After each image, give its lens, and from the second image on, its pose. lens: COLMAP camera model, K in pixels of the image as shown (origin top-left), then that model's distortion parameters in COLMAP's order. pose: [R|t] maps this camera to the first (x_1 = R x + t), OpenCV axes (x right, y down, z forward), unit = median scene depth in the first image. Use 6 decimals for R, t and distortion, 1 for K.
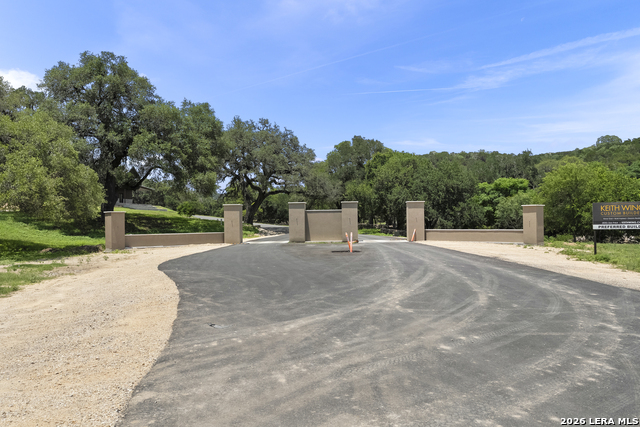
lens RADIAL K [[565.9, 0, 320.0], [0, 565.9, 213.5], [0, 0, 1]] dist [0.011489, 0.003733]
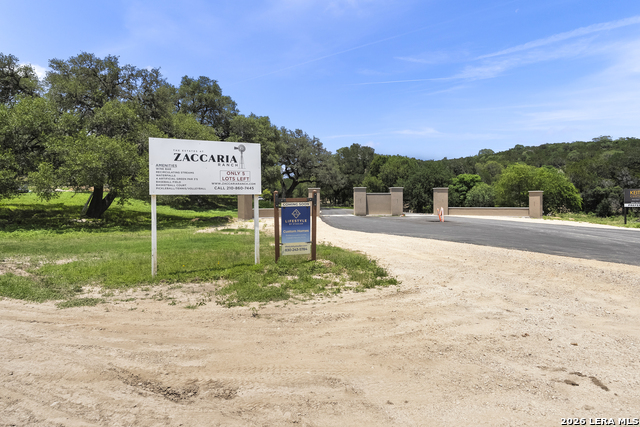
lens RADIAL K [[383.7, 0, 320.0], [0, 383.7, 213.5], [0, 0, 1]] dist [-0.001815, -0.000006]
pose [[0.995899, 0.008746, 0.090047, -0.175389], [-0.012296, 0.999166, 0.038946, 0.007186], [-0.089631, -0.039893, 0.995176, 0.037559]]
